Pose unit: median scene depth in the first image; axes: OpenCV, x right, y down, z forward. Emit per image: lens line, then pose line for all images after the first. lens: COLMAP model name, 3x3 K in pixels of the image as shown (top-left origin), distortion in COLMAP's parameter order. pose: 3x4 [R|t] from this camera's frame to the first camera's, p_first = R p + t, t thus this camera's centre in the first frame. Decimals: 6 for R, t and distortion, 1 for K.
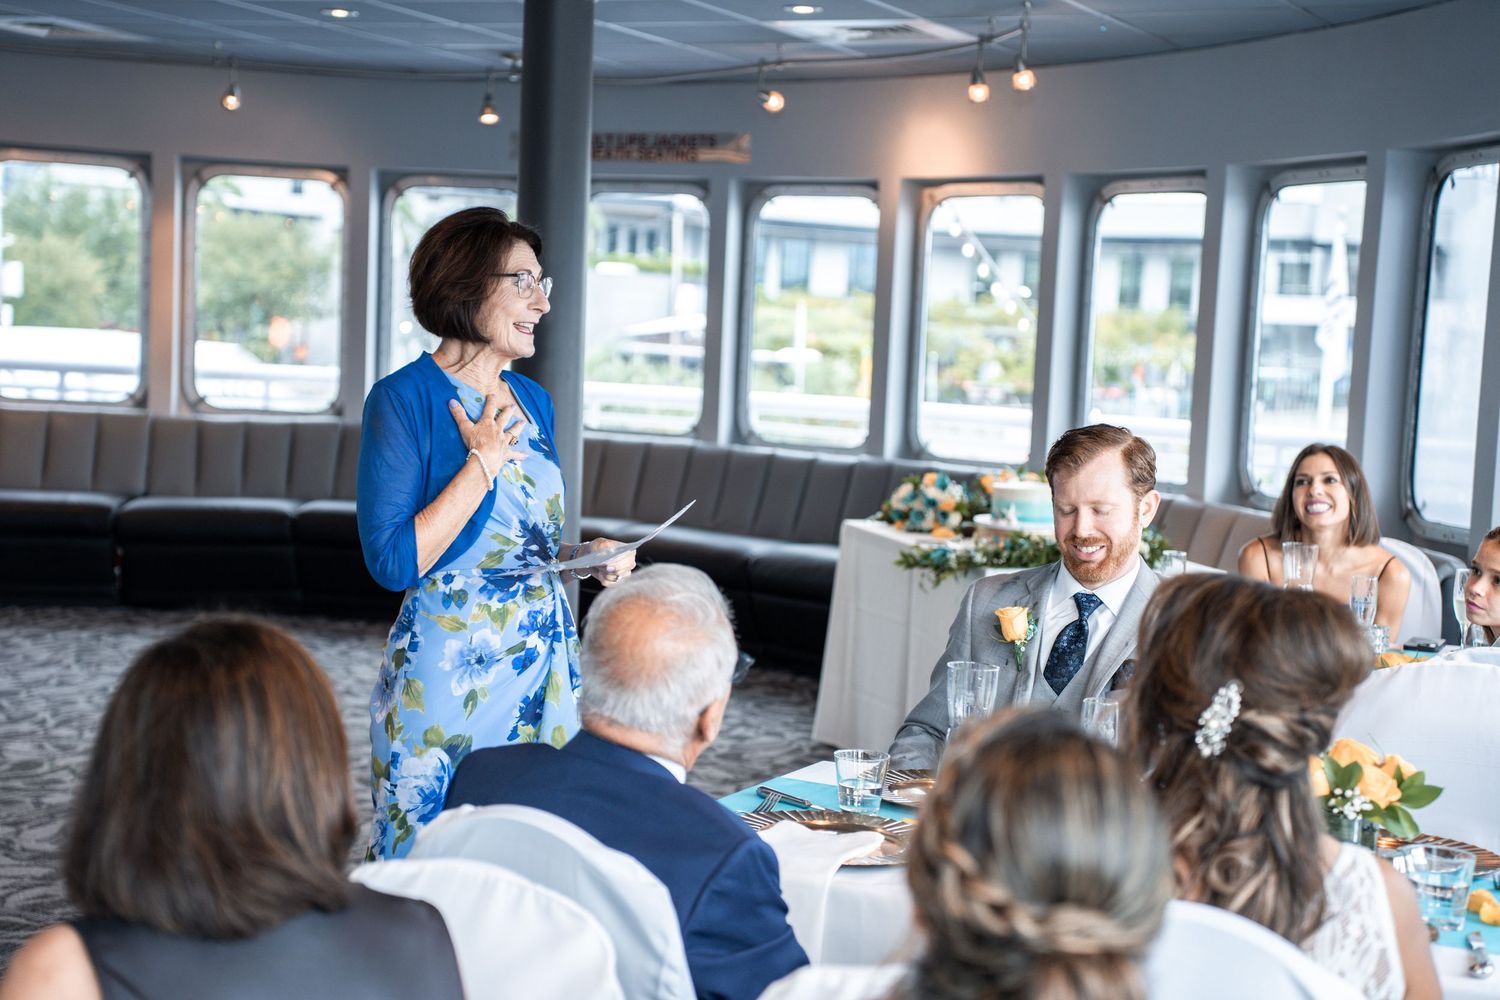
lens RADIAL K [[2460.0, 0, 752.0], [0, 2460.0, 496.0], [0, 0, 1]] dist [0.215790, 0.000000]
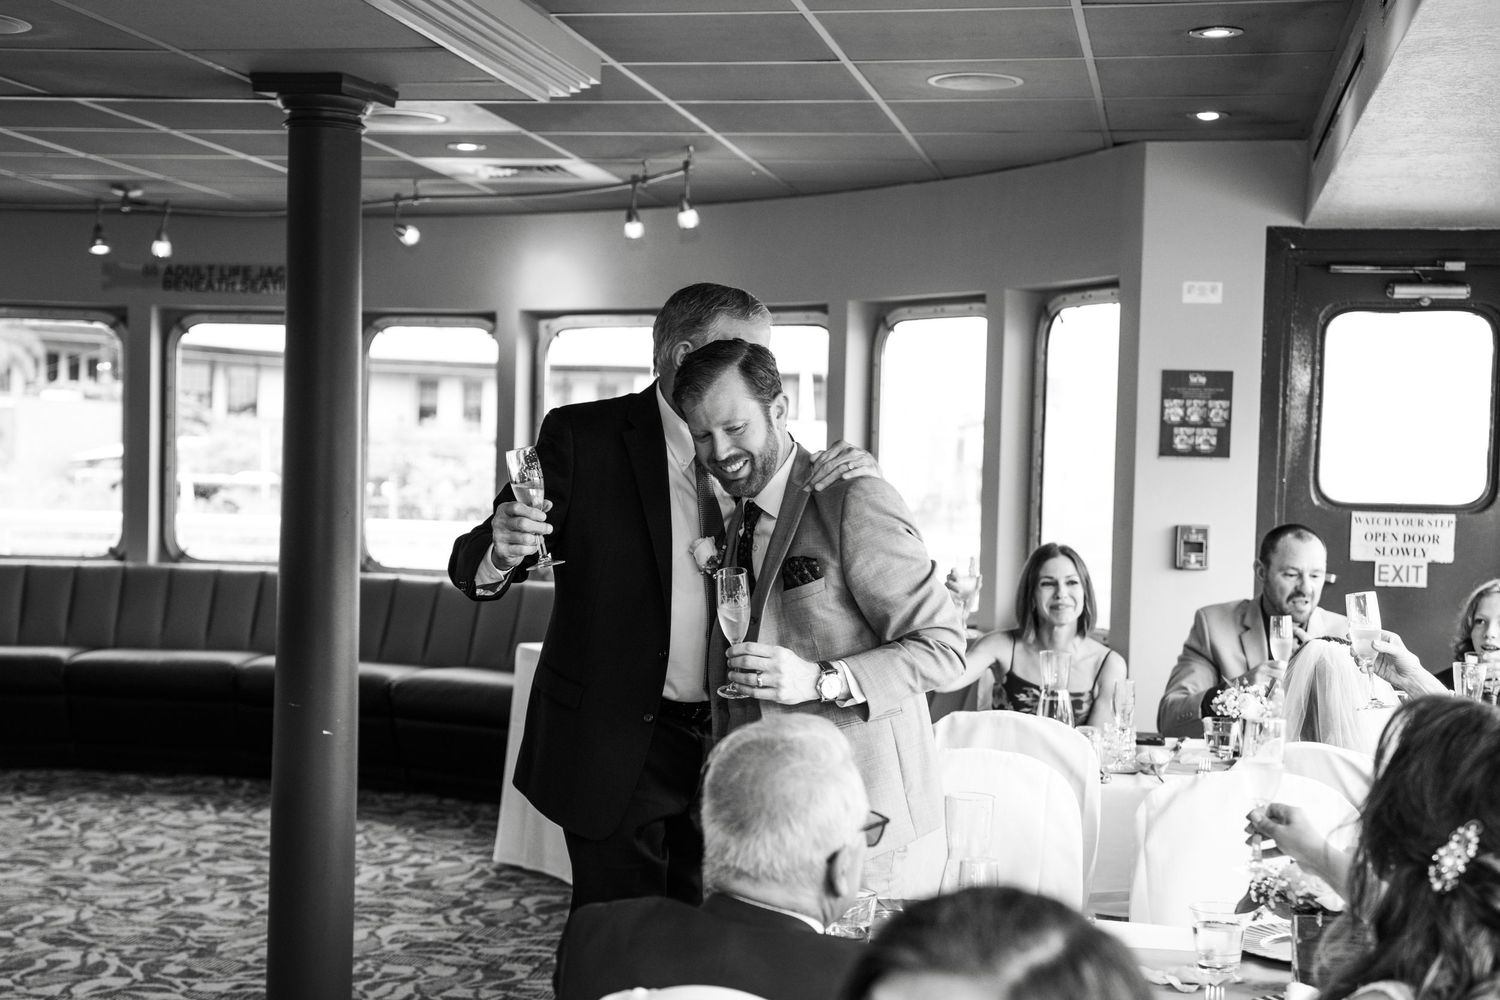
lens RADIAL K [[2297.3, 0, 759.1], [0, 2297.3, 512.4], [0, 0, 1]] dist [0.067197, 0.000000]
pose [[0.969768, -0.019085, 0.243283, -0.090096], [0.028834, 0.998915, -0.036576, -0.006300], [-0.242321, 0.042485, 0.969266, 0.049306]]
